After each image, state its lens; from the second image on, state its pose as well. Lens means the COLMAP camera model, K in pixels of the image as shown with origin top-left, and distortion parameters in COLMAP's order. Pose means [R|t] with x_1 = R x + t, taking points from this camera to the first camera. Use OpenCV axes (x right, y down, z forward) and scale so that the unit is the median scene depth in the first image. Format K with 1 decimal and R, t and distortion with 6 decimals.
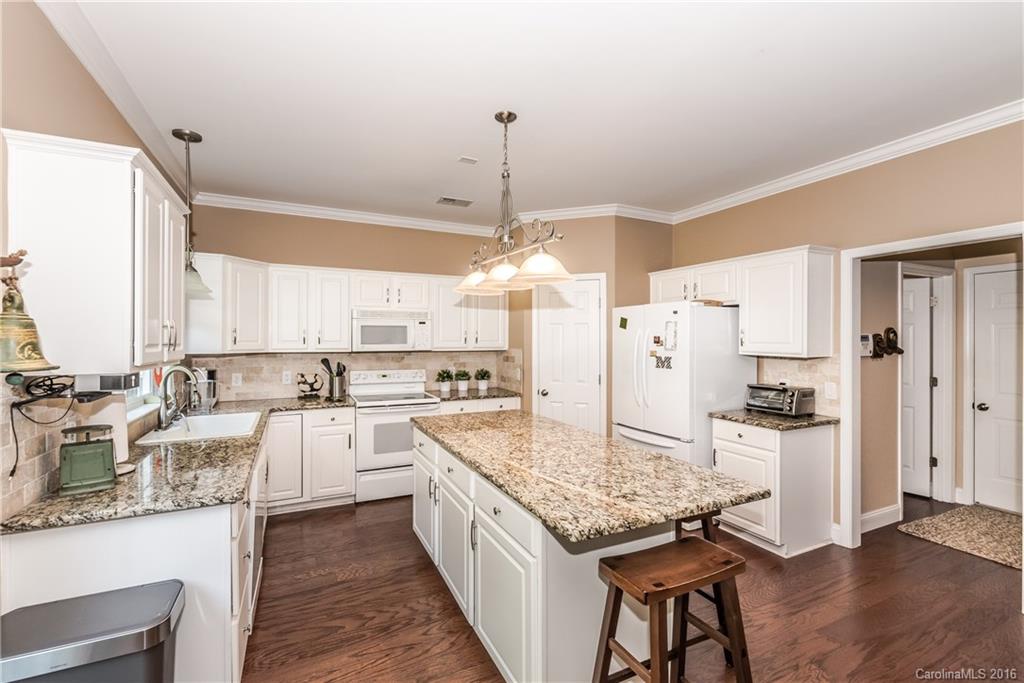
lens RADIAL K [[442.8, 0, 511.1], [0, 442.8, 336.4], [0, 0, 1]] dist [-0.000331, -0.002305]
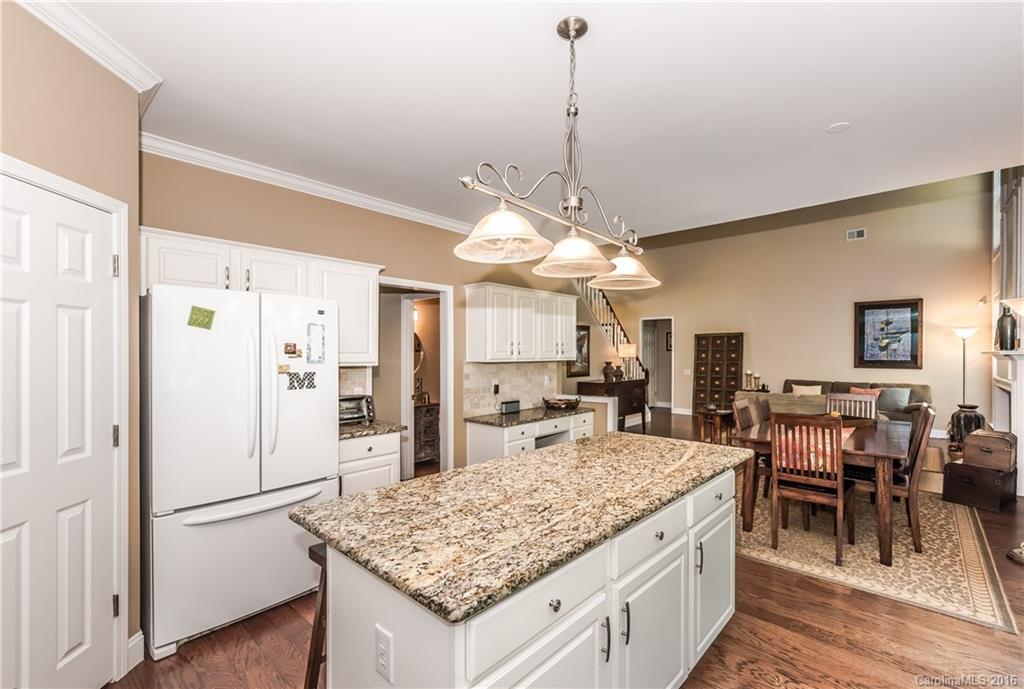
lens RADIAL K [[442.1, 0, 527.9], [0, 442.1, 354.3], [0, 0, 1]] dist [0.000186, 0.000033]
pose [[-0.373016, -0.004520, 0.927814, -0.385102], [-0.004471, 0.999985, 0.003074, 0.010868], [-0.927814, -0.003002, -0.373031, 0.798956]]
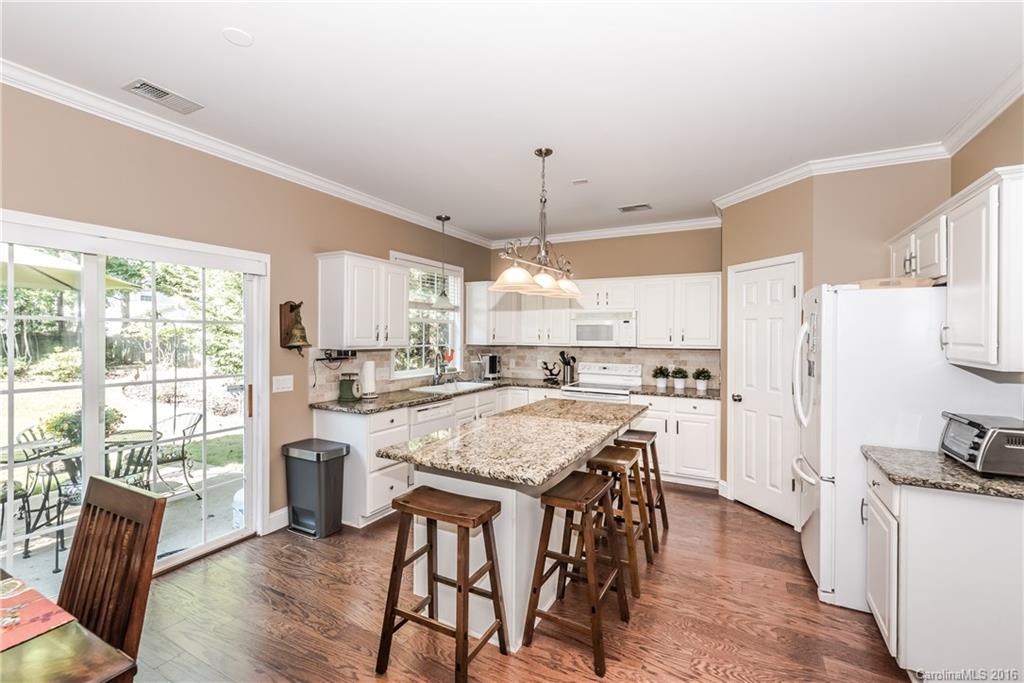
lens RADIAL K [[442.8, 0, 516.8], [0, 442.8, 336.3], [0, 0, 1]] dist [-0.000331, -0.002305]
pose [[0.590764, 0.002930, -0.806839, 0.548932], [-0.000382, 0.999994, 0.003352, 0.002077], [0.806844, -0.001672, 0.590762, 0.135398]]
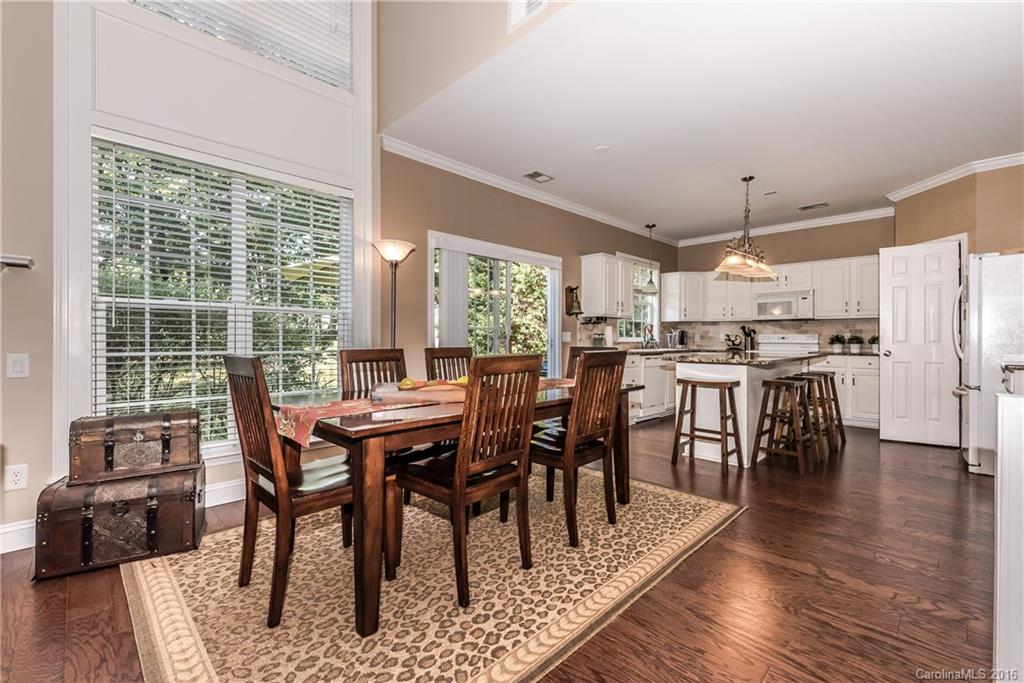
lens RADIAL K [[442.8, 0, 514.0], [0, 442.8, 337.2], [0, 0, 1]] dist [-0.000331, -0.002305]
pose [[0.320205, -0.004596, -0.947337, 0.840038], [0.001100, 0.999989, -0.004480, 0.099013], [0.947348, 0.000393, 0.320207, -0.298341]]
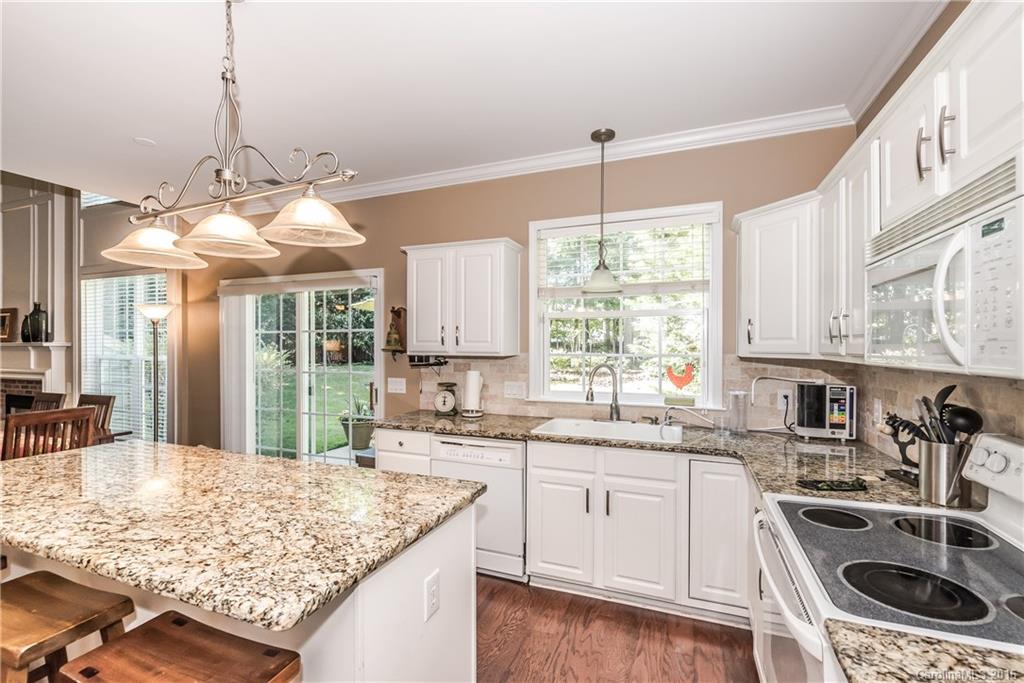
lens RADIAL K [[442.8, 0, 509.5], [0, 442.8, 334.0], [0, 0, 1]] dist [-0.000331, -0.002305]
pose [[-0.746942, -0.024241, -0.664447, 0.067715], [0.001663, 0.999264, -0.038325, 0.023938], [0.664887, -0.029732, -0.746352, 1.050061]]
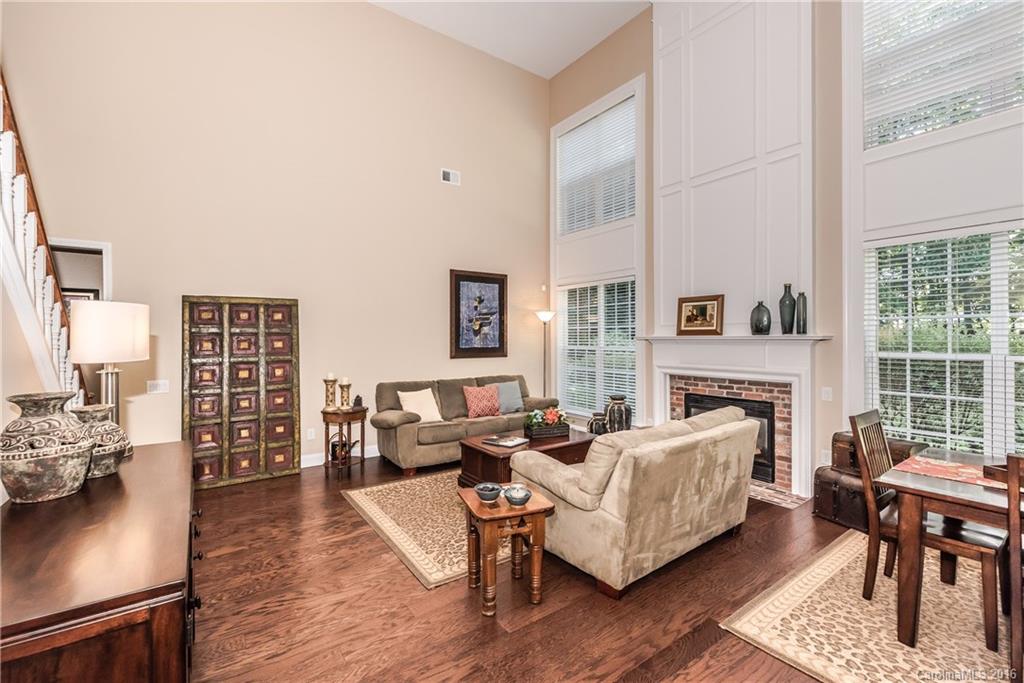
lens RADIAL K [[442.8, 0, 516.0], [0, 442.8, 335.1], [0, 0, 1]] dist [-0.000331, -0.002305]
pose [[-0.988375, 0.002008, -0.152022, 0.947534], [0.003229, 0.999964, -0.007790, 0.005494], [0.152001, -0.008191, -0.988346, 0.151303]]
